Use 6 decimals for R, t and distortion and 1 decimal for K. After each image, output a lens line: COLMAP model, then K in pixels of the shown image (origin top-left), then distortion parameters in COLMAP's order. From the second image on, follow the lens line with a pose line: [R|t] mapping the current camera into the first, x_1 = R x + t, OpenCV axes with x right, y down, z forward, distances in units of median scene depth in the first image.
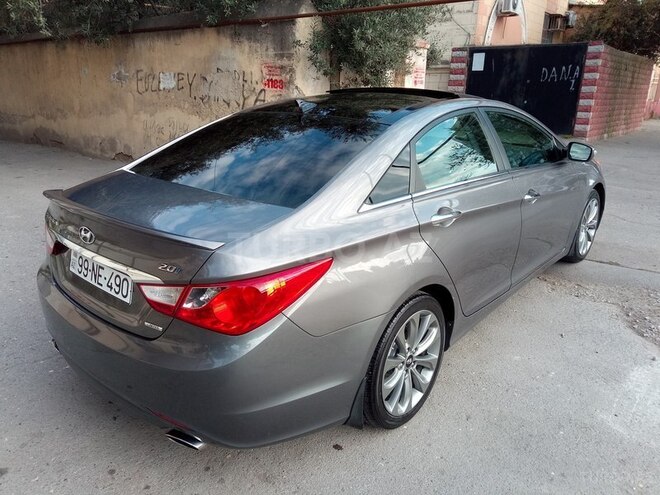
lens RADIAL K [[495.1, 0, 327.2], [0, 495.1, 246.2], [0, 0, 1]] dist [0.014093, -0.004964]
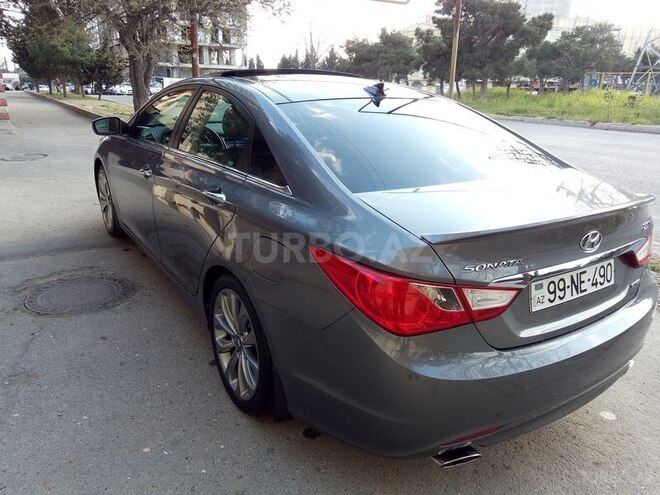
lens RADIAL K [[495.1, 0, 327.2], [0, 495.1, 246.2], [0, 0, 1]] dist [0.014093, -0.004964]
pose [[0.266594, -0.304601, 0.914410, -0.252804], [0.267680, 0.934821, 0.233359, -0.061671], [-0.925892, 0.182557, 0.330753, 0.202700]]
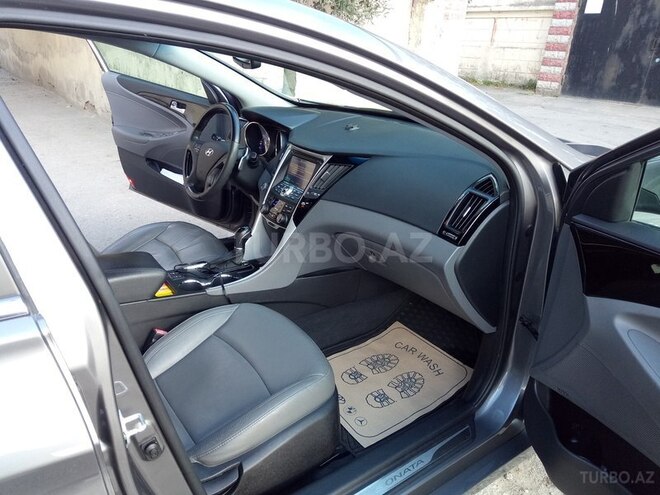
lens RADIAL K [[495.1, 0, 327.2], [0, 495.1, 246.2], [0, 0, 1]] dist [0.014093, -0.004964]
pose [[0.971752, 0.117126, -0.204889, 0.136133], [-0.100010, 0.990722, 0.092023, -0.055544], [0.213766, -0.068933, 0.974450, 0.224123]]
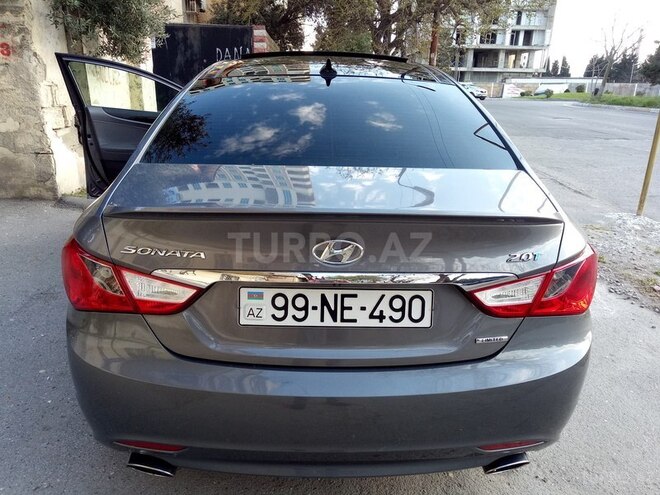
lens RADIAL K [[495.1, 0, 327.2], [0, 495.1, 246.2], [0, 0, 1]] dist [0.014093, -0.004964]
pose [[0.734968, -0.209487, 0.644932, -0.161811], [0.189538, 0.976641, 0.101234, -0.017446], [-0.651074, 0.047836, 0.757505, 0.091053]]
